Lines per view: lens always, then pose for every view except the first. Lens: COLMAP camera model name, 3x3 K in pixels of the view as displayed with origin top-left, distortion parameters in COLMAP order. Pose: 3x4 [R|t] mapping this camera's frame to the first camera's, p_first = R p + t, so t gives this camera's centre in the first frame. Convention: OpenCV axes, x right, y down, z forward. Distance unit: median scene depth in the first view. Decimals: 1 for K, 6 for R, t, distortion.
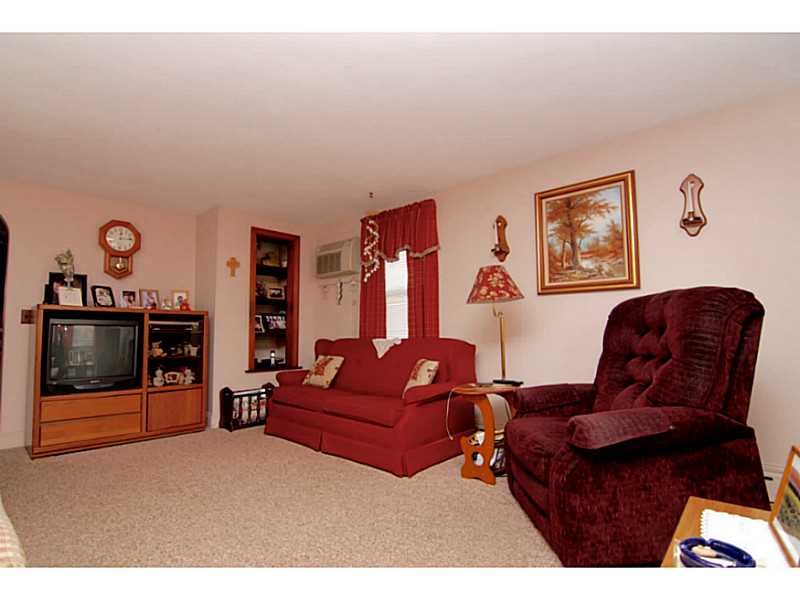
lens RADIAL K [[408.4, 0, 403.5], [0, 408.4, 302.1], [0, 0, 1]] dist [-0.003635, -0.000797]
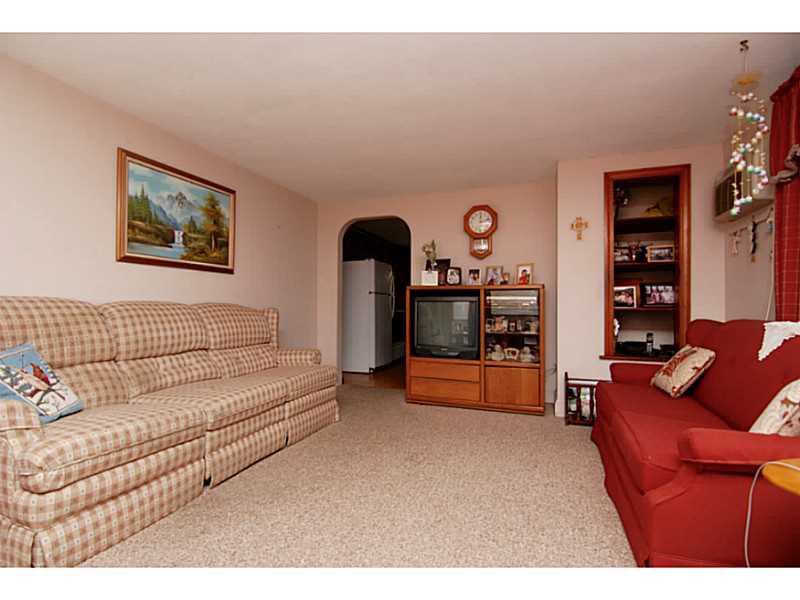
lens RADIAL K [[408.4, 0, 401.9], [0, 408.4, 302.9], [0, 0, 1]] dist [-0.003635, -0.000797]
pose [[0.362954, -0.006266, -0.931786, 0.246905], [0.066054, 0.997635, 0.019021, 0.026011], [0.929463, -0.068452, 0.362510, 0.395460]]
